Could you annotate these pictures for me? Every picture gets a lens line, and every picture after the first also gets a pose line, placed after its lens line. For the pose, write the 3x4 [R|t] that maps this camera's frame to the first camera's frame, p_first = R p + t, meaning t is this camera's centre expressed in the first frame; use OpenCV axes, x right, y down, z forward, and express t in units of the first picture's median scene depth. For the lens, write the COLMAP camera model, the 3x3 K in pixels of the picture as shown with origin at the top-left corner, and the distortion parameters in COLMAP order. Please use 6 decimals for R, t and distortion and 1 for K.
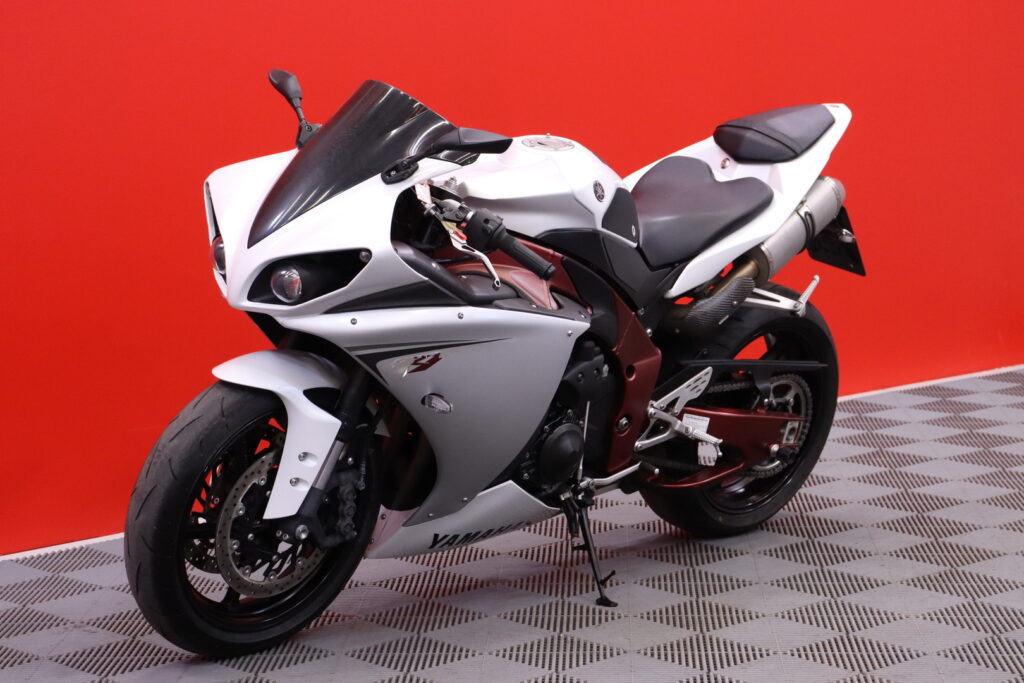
lens RADIAL K [[2444.7, 0, 512.0], [0, 2444.7, 341.5], [0, 0, 1]] dist [0.354581, -0.061979]
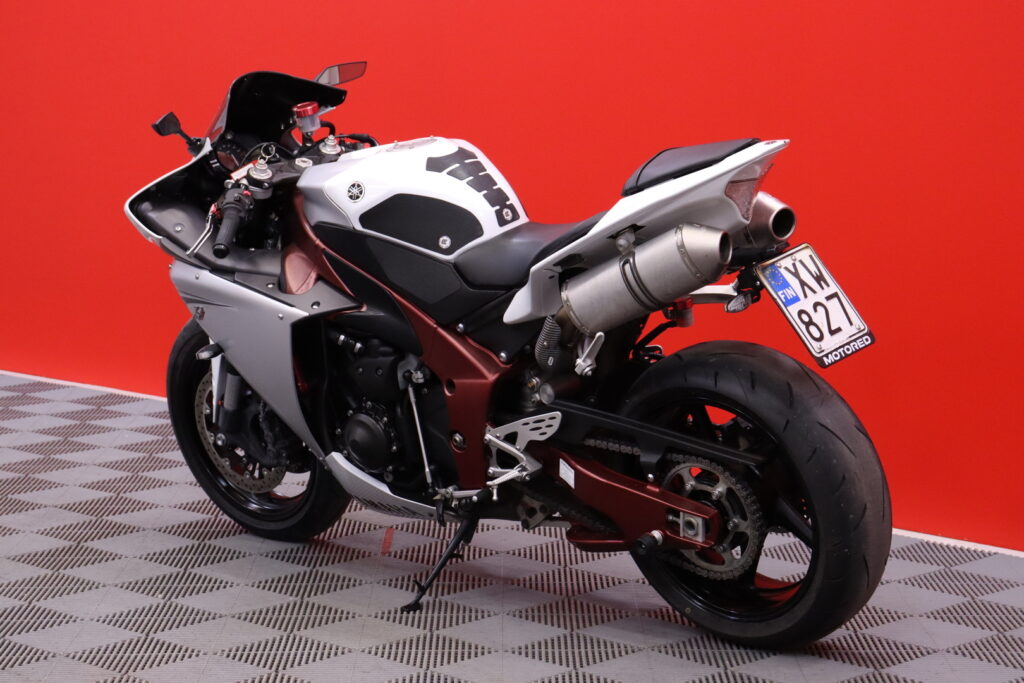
lens RADIAL K [[2444.7, 0, 512.0], [0, 2444.7, 341.5], [0, 0, 1]] dist [0.354581, -0.061979]
pose [[0.040291, 0.151288, -0.987668, 1.061407], [-0.133743, 0.980393, 0.144718, -0.157391], [0.990197, 0.126263, 0.059735, 1.013396]]
